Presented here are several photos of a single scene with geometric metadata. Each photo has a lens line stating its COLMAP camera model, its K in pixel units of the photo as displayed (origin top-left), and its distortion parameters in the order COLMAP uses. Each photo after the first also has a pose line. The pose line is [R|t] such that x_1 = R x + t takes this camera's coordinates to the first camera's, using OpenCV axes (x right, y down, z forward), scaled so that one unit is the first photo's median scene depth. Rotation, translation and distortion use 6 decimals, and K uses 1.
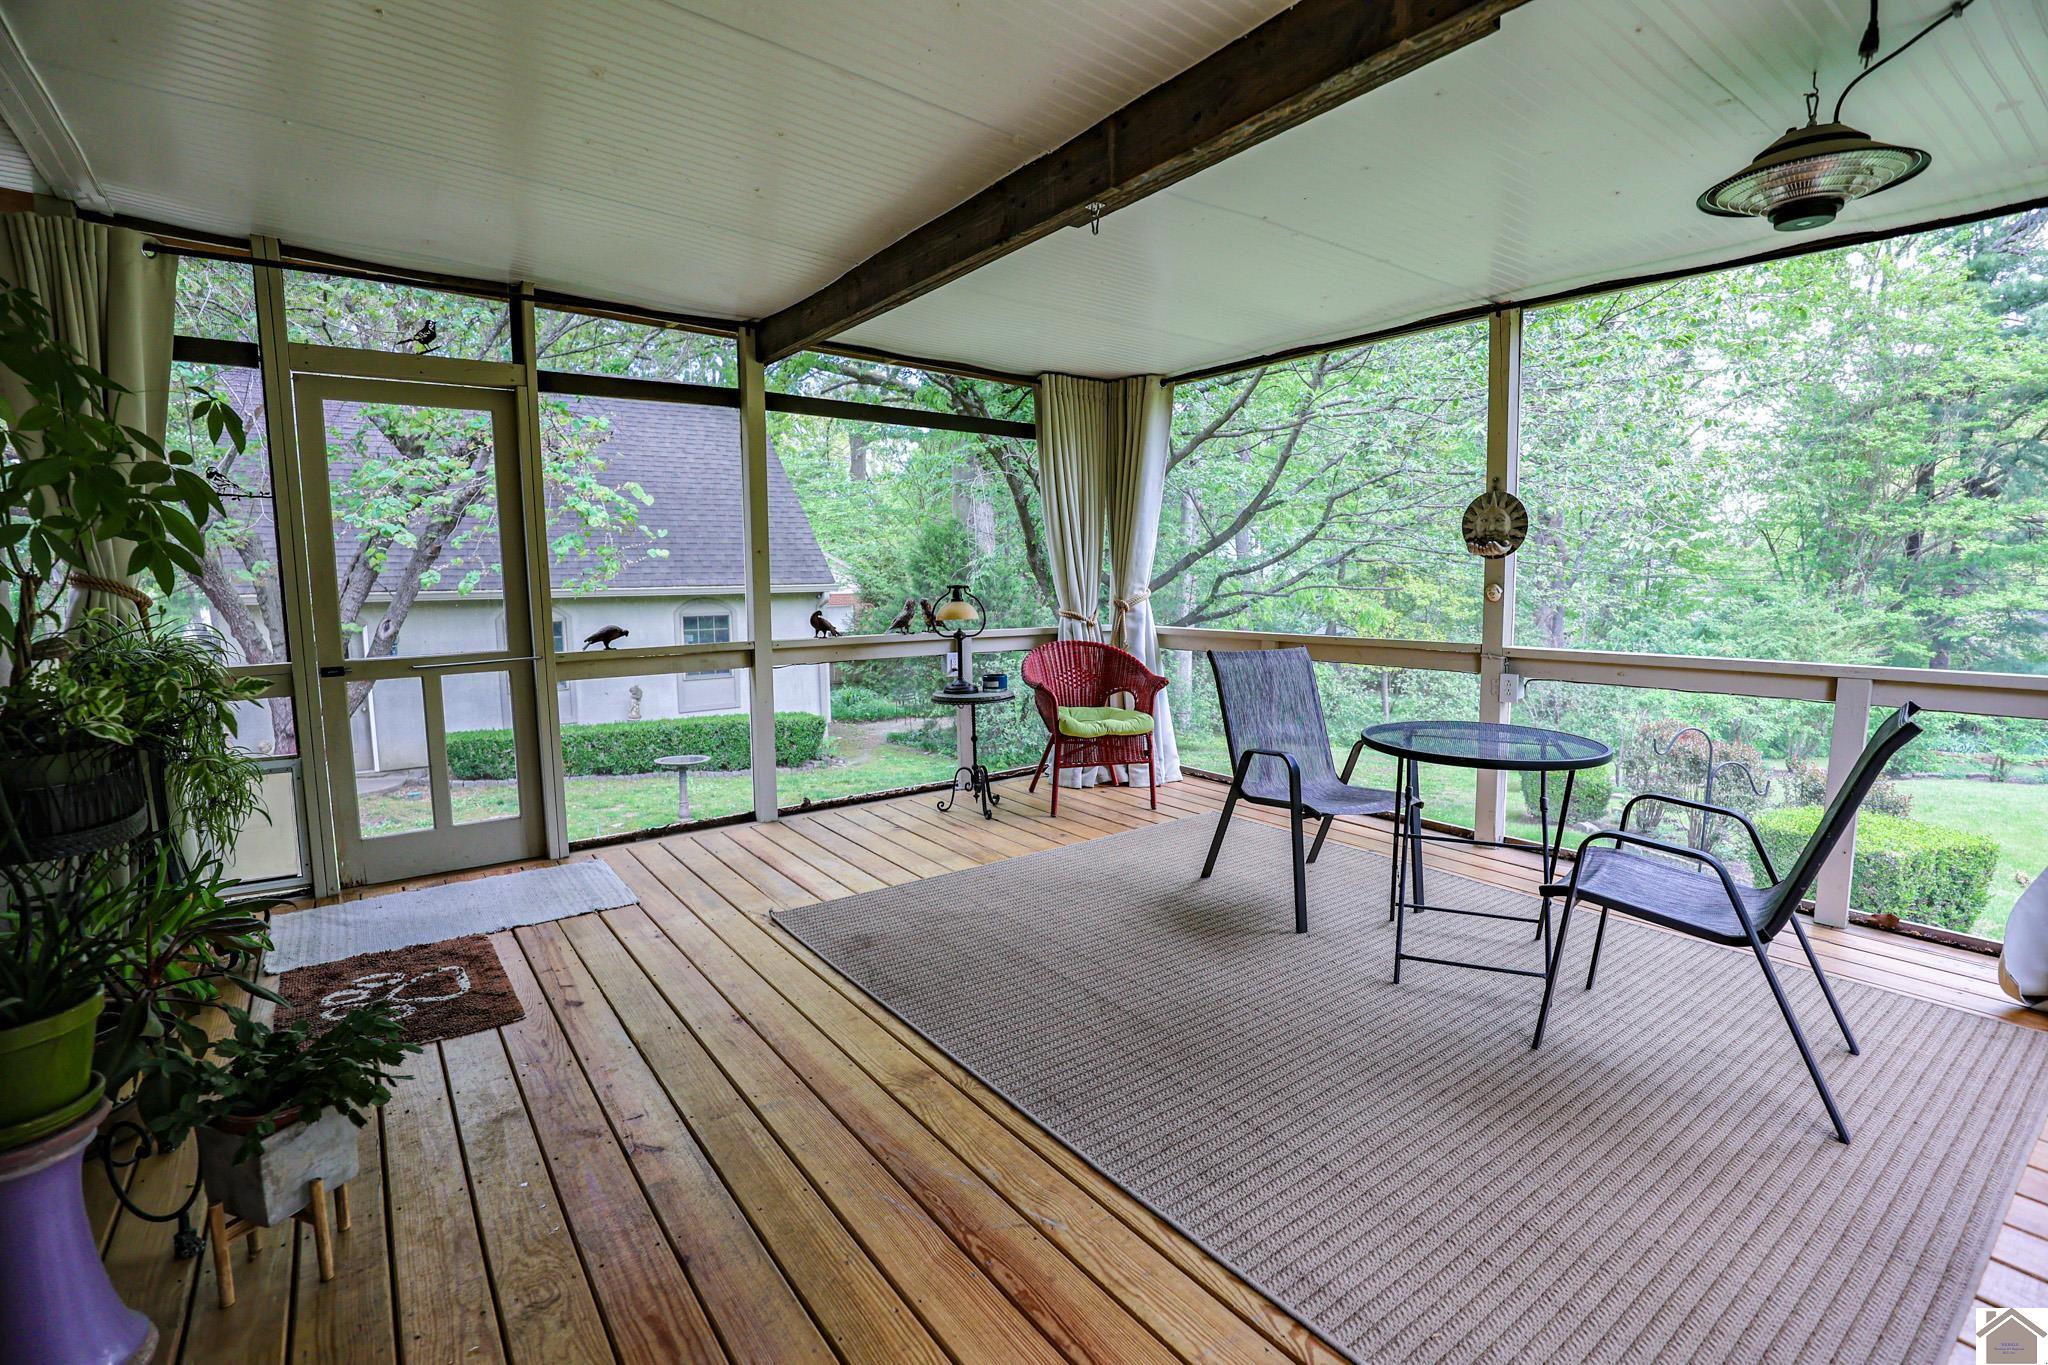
lens RADIAL K [[943.2, 0, 1024.5], [0, 943.2, 673.9], [0, 0, 1]] dist [-0.025235, 0.000712]
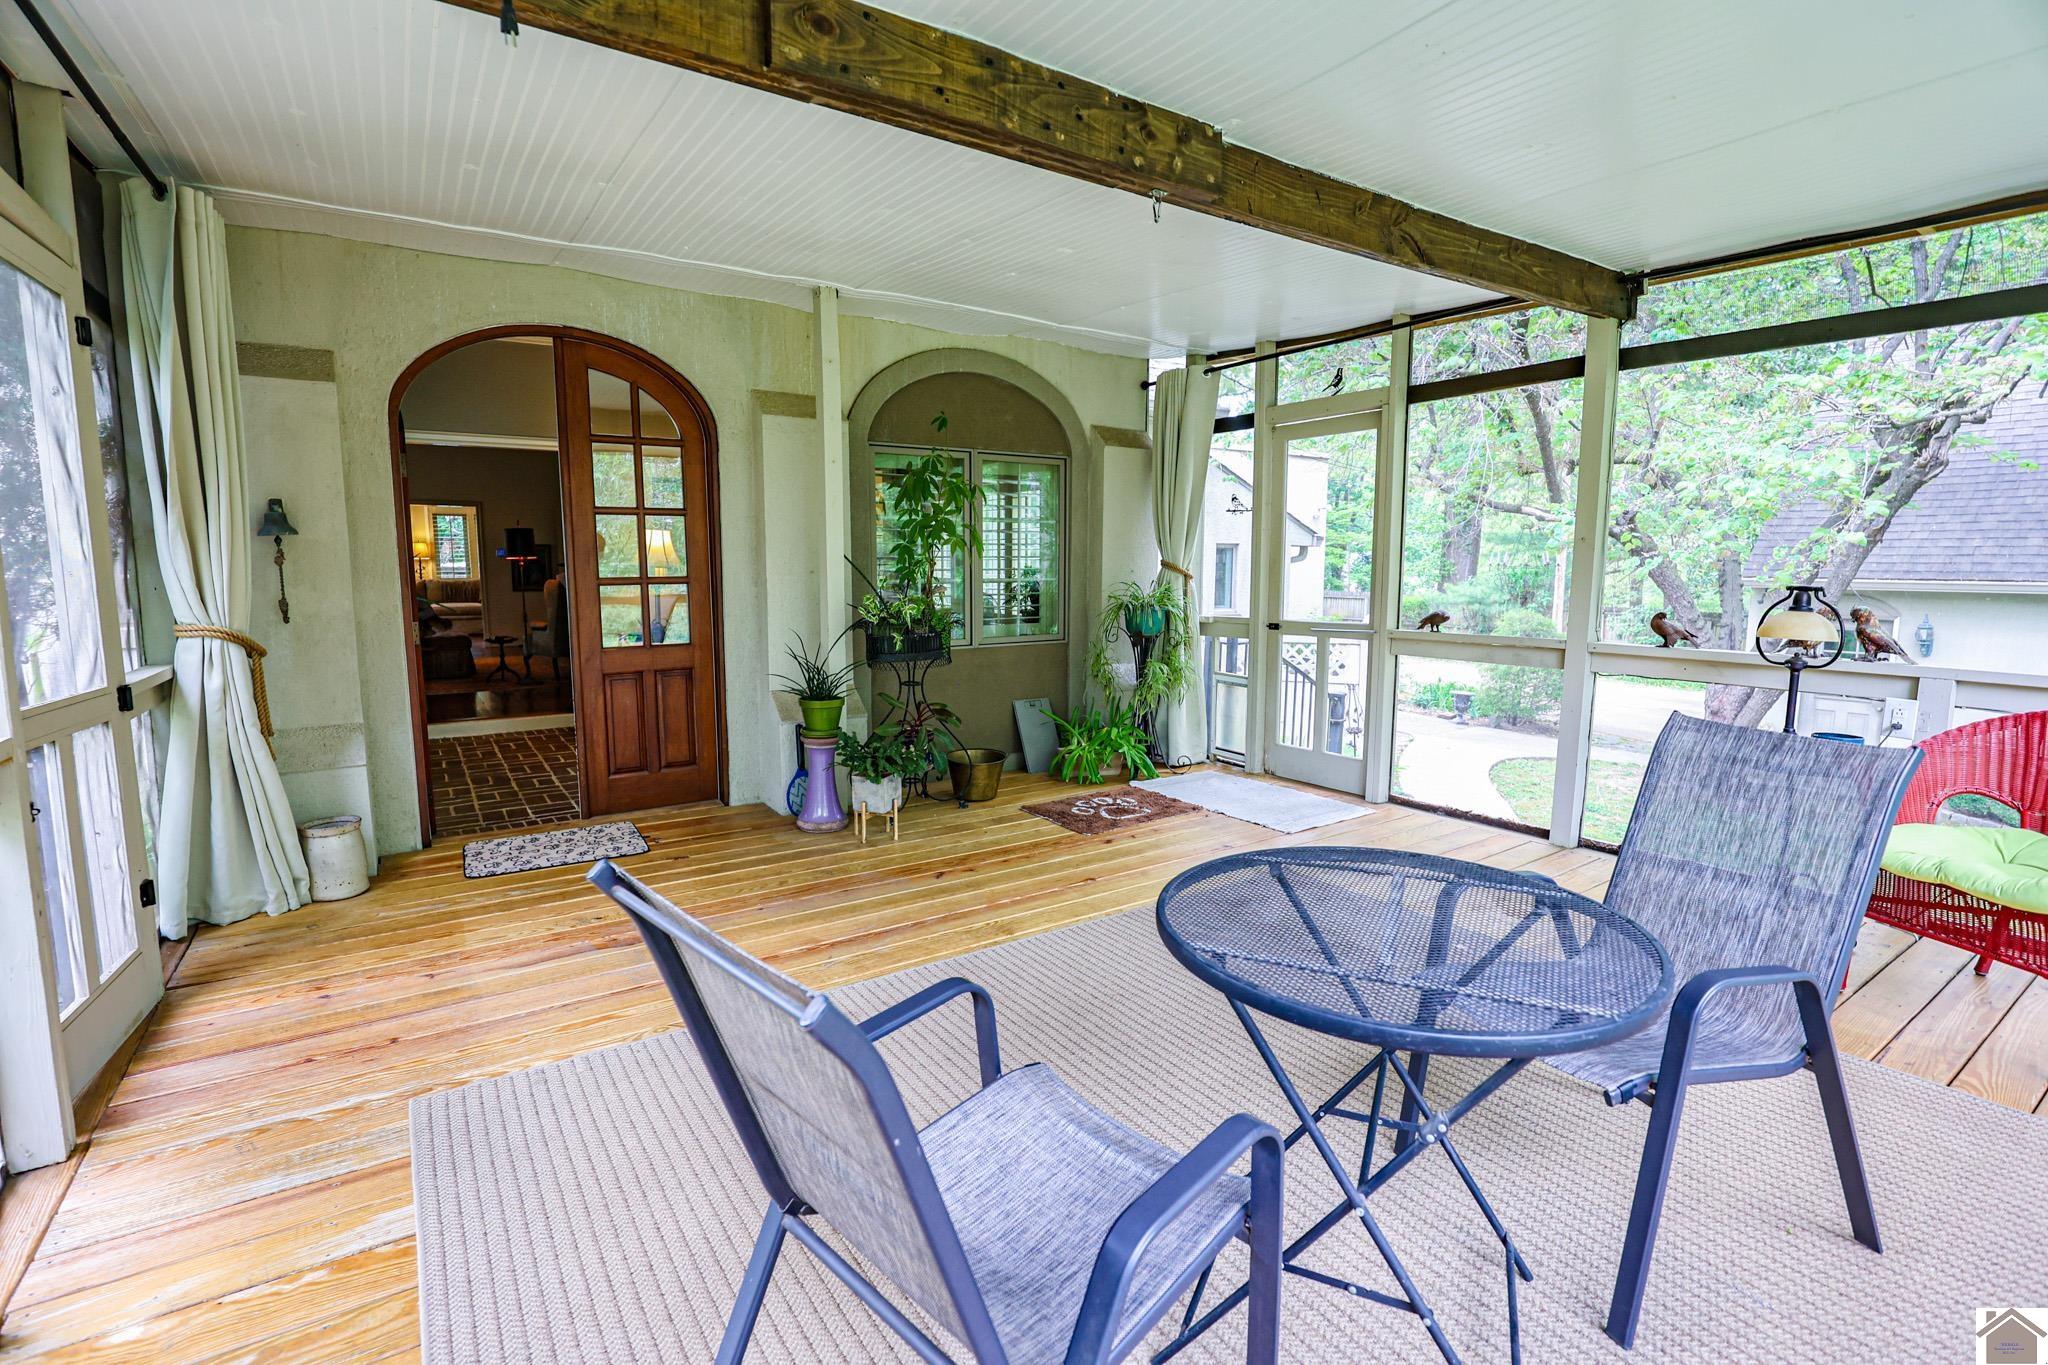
lens RADIAL K [[943.2, 0, 1024.5], [0, 943.2, 673.9], [0, 0, 1]] dist [-0.025235, 0.000712]
pose [[-0.038944, 0.127098, -0.991125, 0.763445], [-0.106198, 0.985734, 0.130579, -0.080681], [0.993582, 0.110341, -0.024891, 0.649727]]
